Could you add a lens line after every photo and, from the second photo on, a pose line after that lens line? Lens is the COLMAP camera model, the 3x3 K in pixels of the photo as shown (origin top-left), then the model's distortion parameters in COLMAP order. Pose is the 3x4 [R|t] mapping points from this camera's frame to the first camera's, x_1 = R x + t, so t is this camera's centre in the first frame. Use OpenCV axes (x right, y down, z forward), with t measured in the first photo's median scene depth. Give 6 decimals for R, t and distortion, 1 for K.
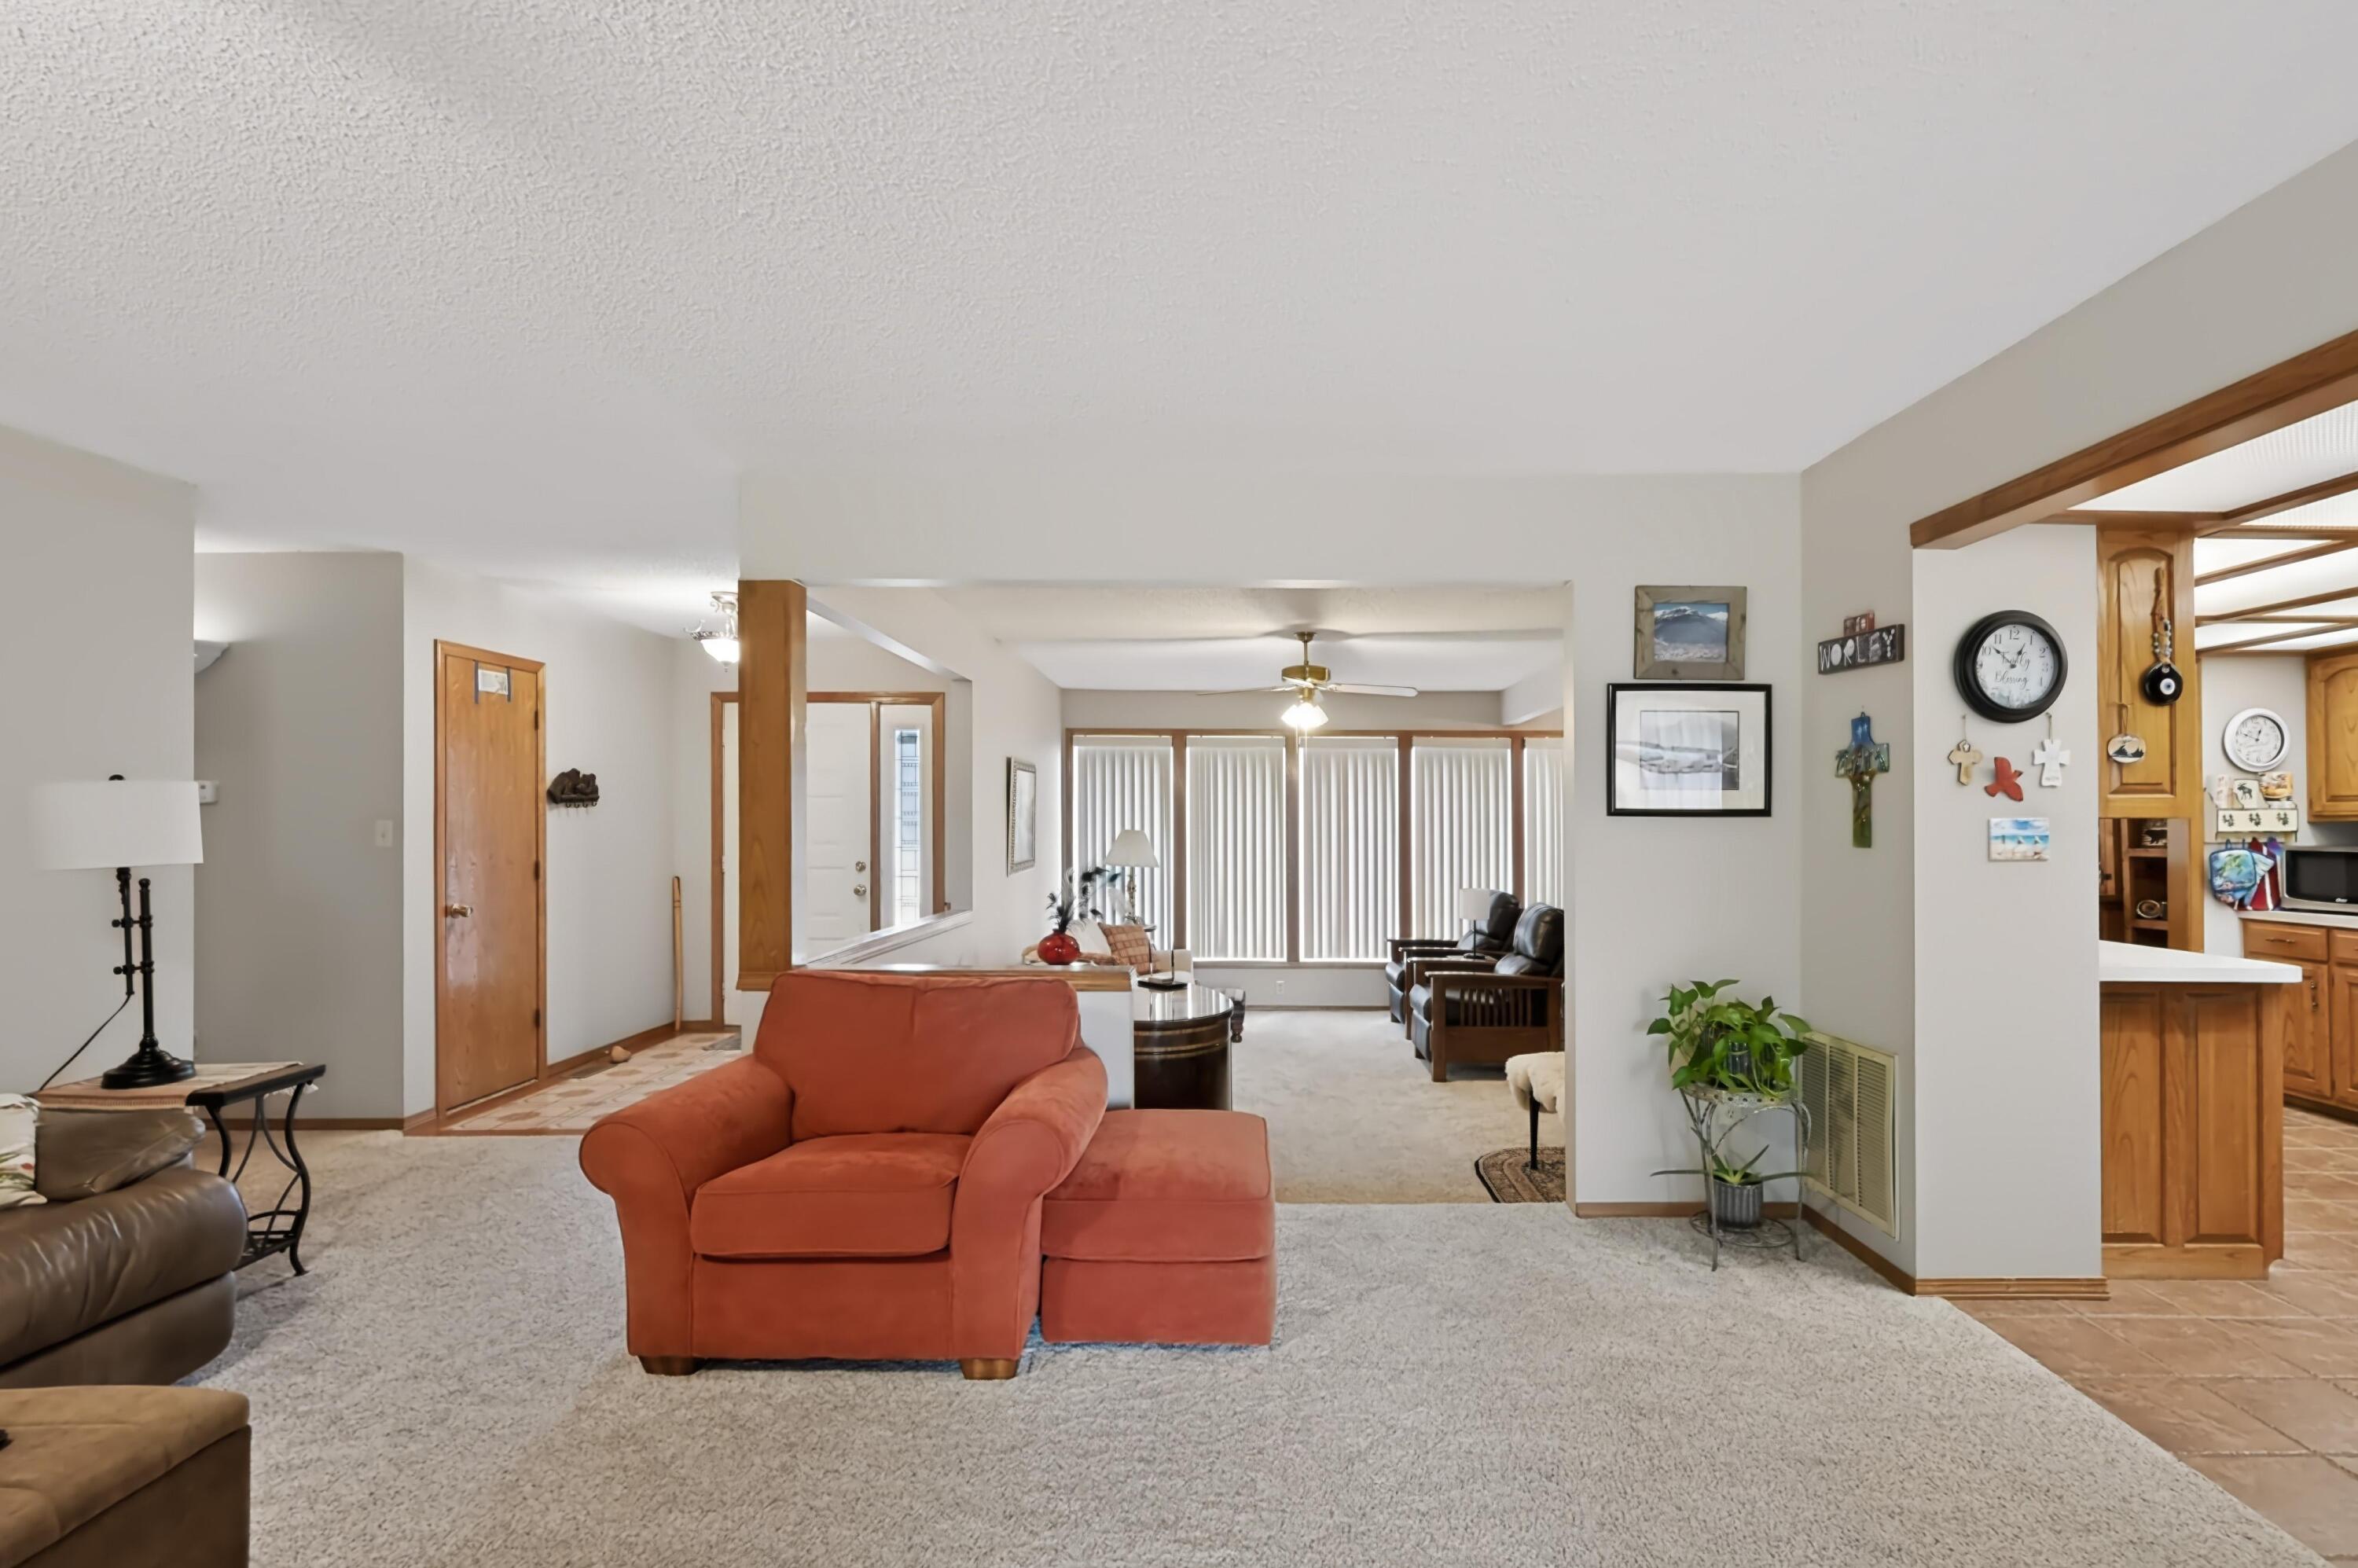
lens RADIAL K [[1087.7, 0, 1248.4], [0, 1087.7, 812.1], [0, 0, 1]] dist [0.001757, 0.000351]
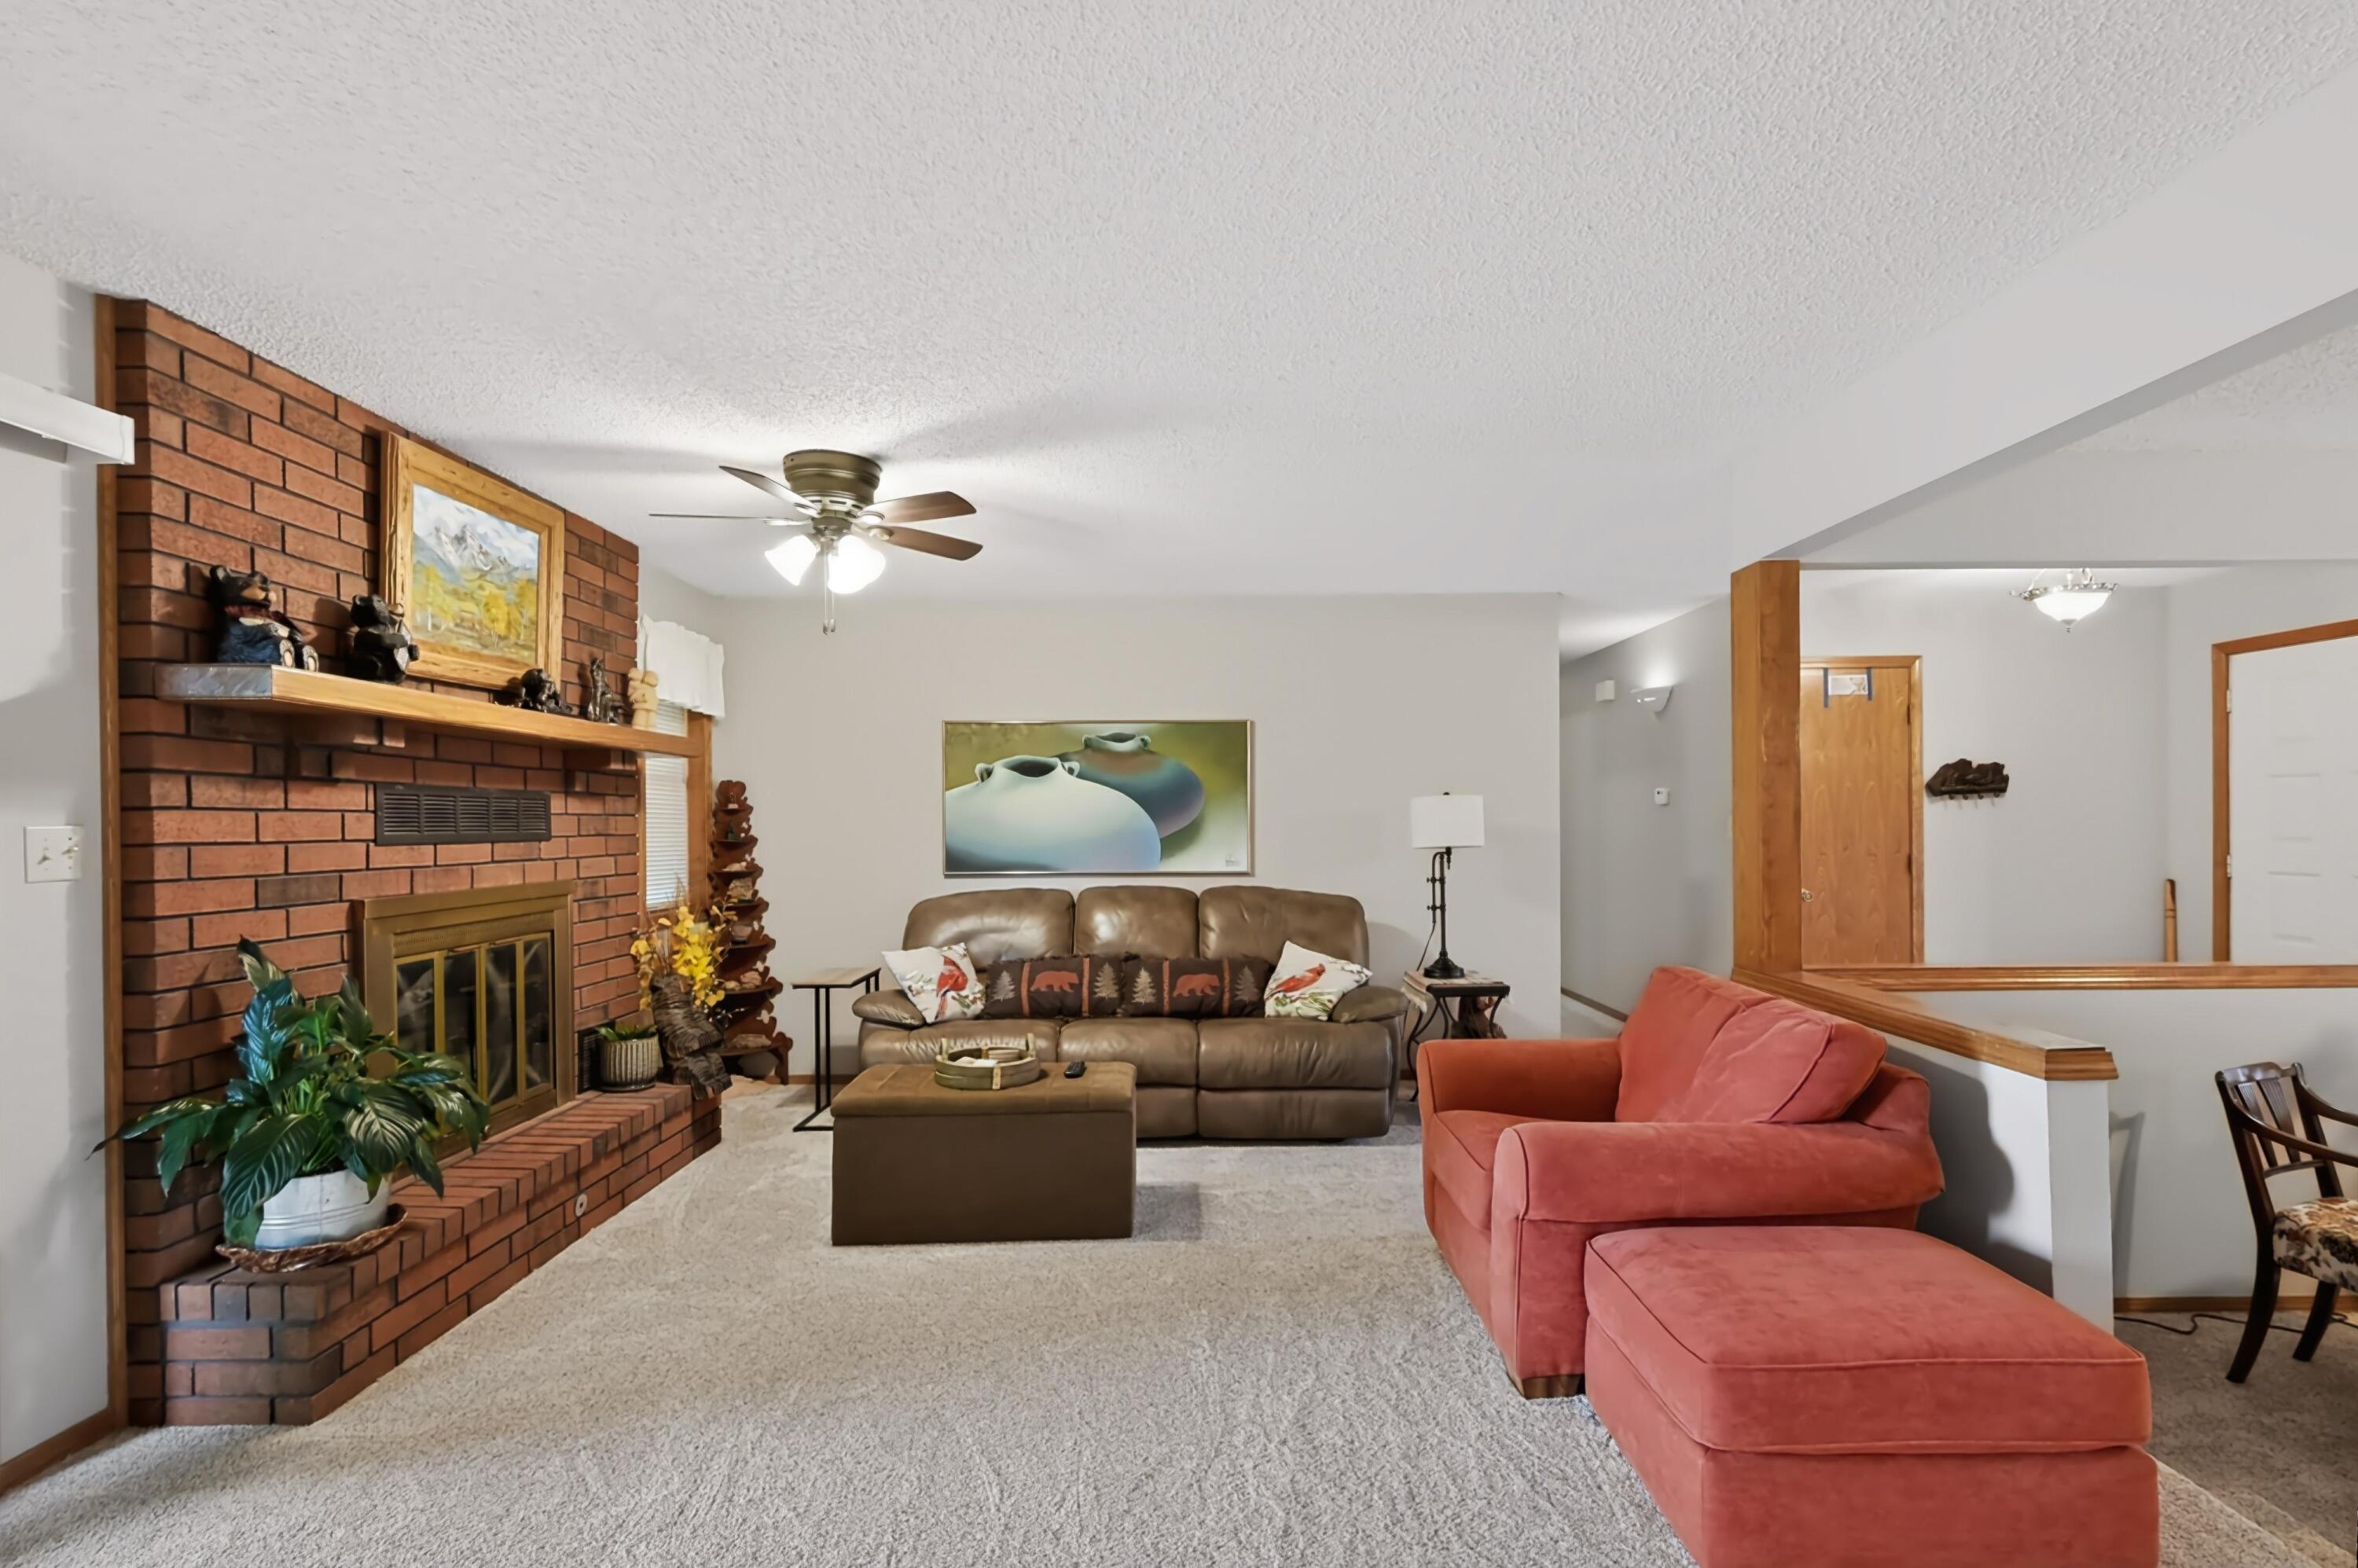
lens RADIAL K [[1065.7, 0, 1182.2], [0, 1065.7, 830.5], [0, 0, 1]] dist [0.000839, 0.000153]
pose [[0.007903, 0.007442, -0.999941, 0.344730], [0.019757, 0.999776, 0.007597, 0.002595], [0.999774, -0.019816, 0.007754, 0.335253]]
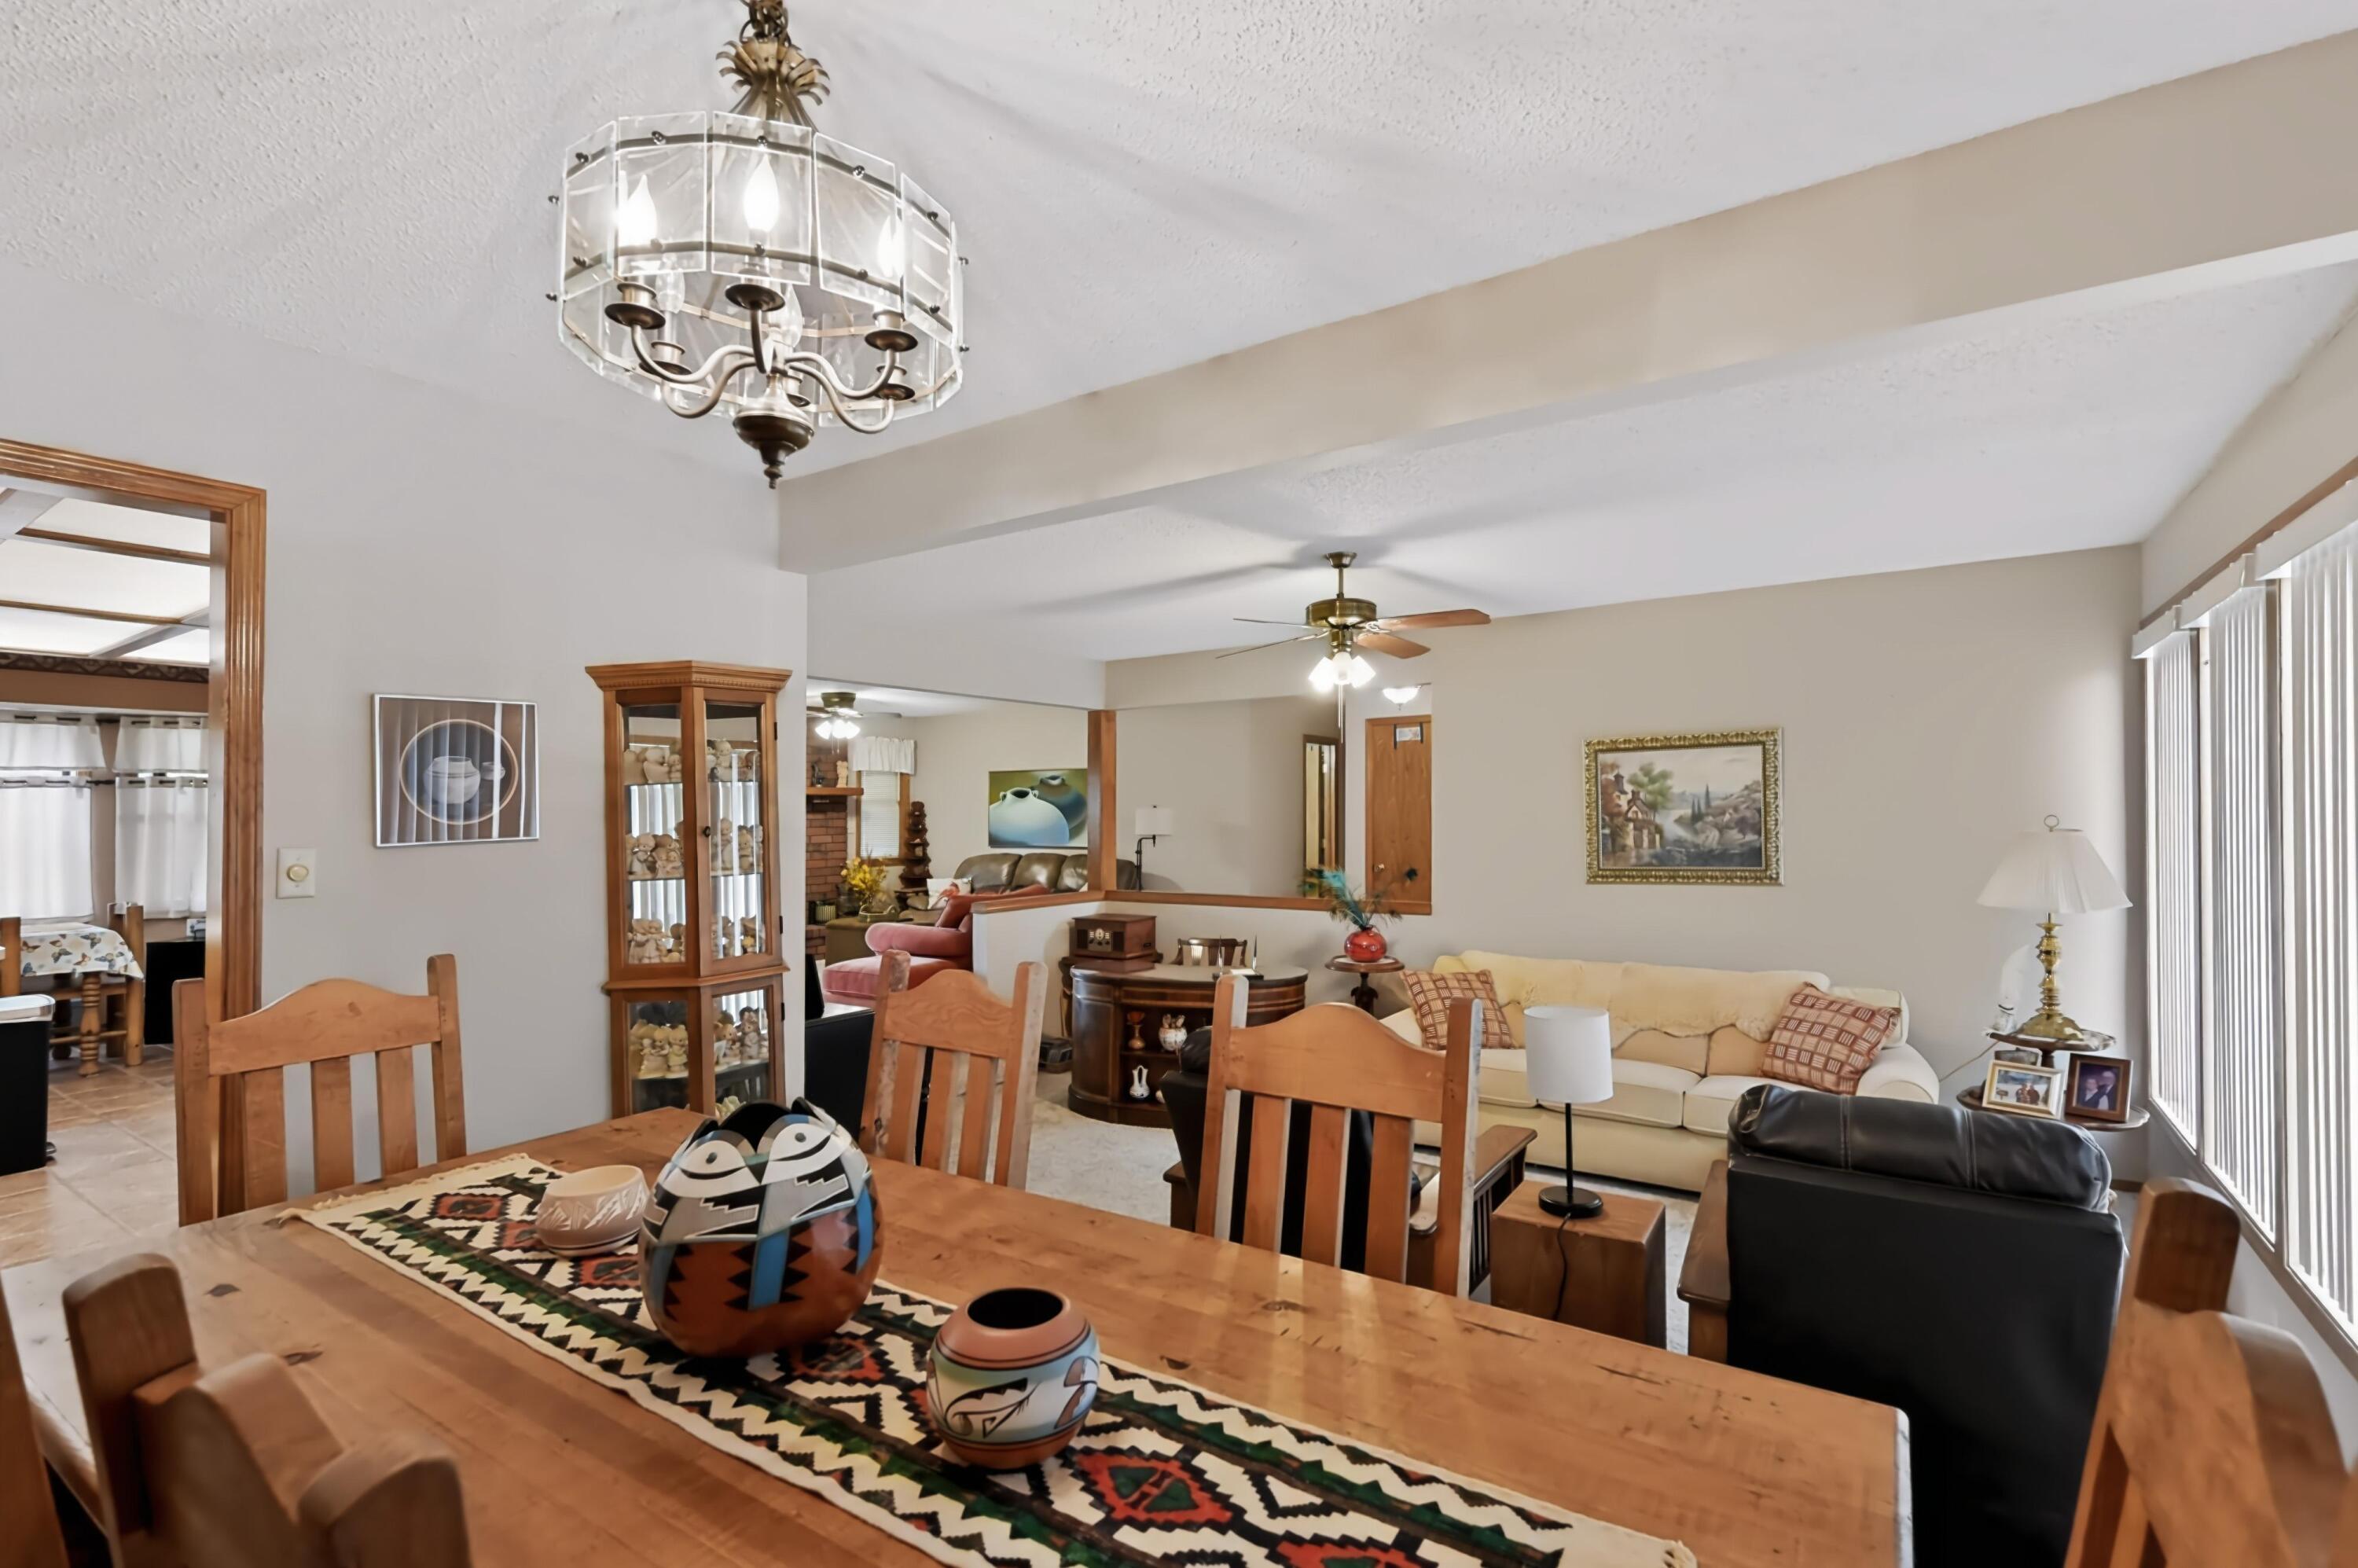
lens RADIAL K [[1047.8, 0, 1171.0], [0, 1047.8, 768.1], [0, 0, 1]] dist [-0.000920, 0.000008]
pose [[-0.561823, -0.034314, -0.826545, 0.836142], [0.019217, 0.998328, -0.054508, 0.013474], [0.827034, -0.046508, -0.560225, 1.588546]]
